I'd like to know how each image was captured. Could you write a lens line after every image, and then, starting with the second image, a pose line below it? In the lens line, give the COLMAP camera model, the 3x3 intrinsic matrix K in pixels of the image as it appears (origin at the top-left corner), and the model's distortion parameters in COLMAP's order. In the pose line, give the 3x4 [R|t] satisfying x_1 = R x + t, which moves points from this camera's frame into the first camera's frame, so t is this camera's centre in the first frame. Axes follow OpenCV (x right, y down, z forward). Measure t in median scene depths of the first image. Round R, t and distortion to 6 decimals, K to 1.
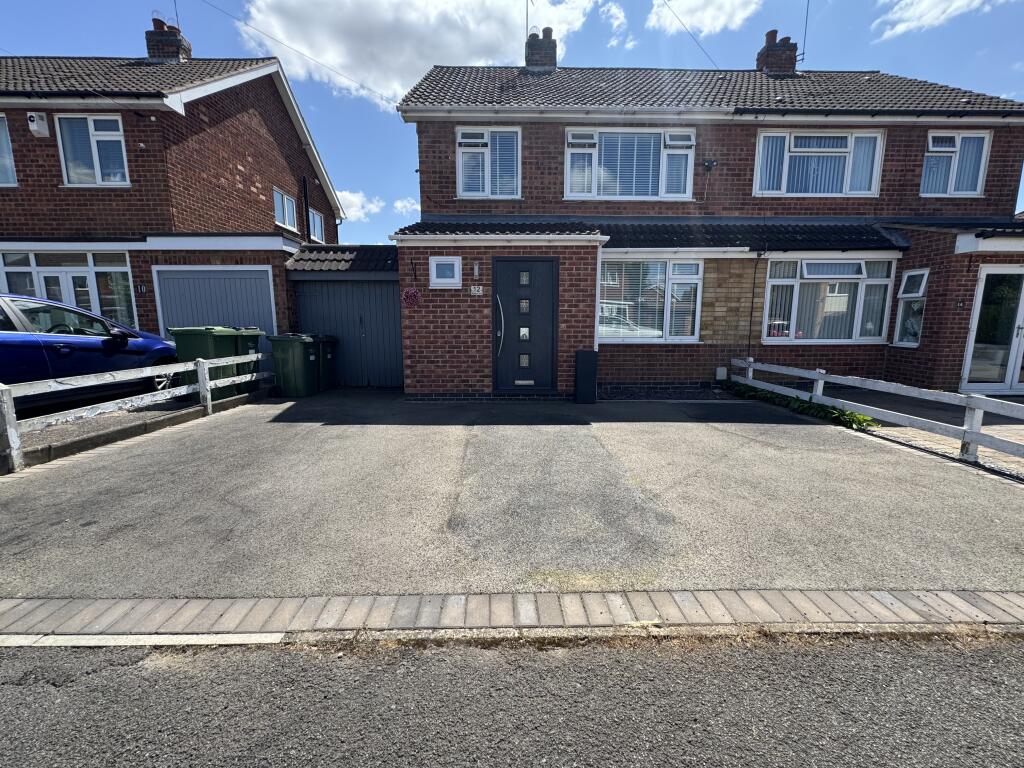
lens RADIAL K [[408.6, 0, 512.2], [0, 408.6, 383.1], [0, 0, 1]] dist [-0.002588, 0.000329]
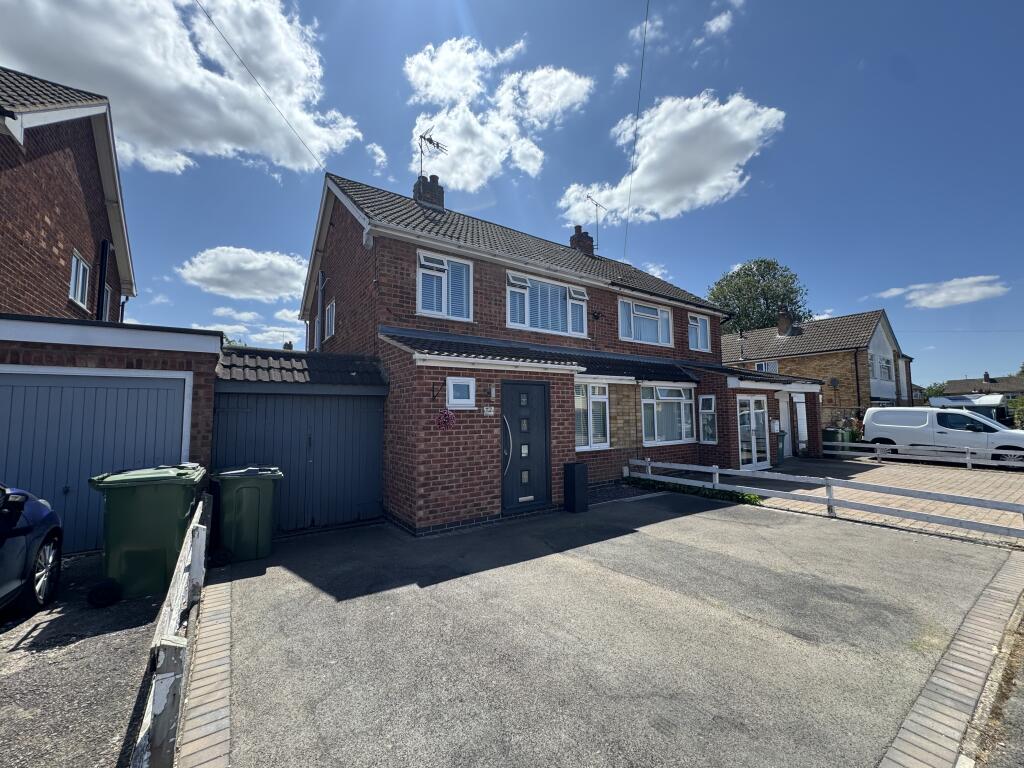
lens RADIAL K [[408.6, 0, 514.5], [0, 408.6, 383.4], [0, 0, 1]] dist [-0.002588, 0.000329]
pose [[0.831309, 0.035014, 0.554707, -0.548421], [0.092621, 0.975332, -0.200372, -0.077515], [-0.548039, 0.217948, 0.807559, 0.120416]]
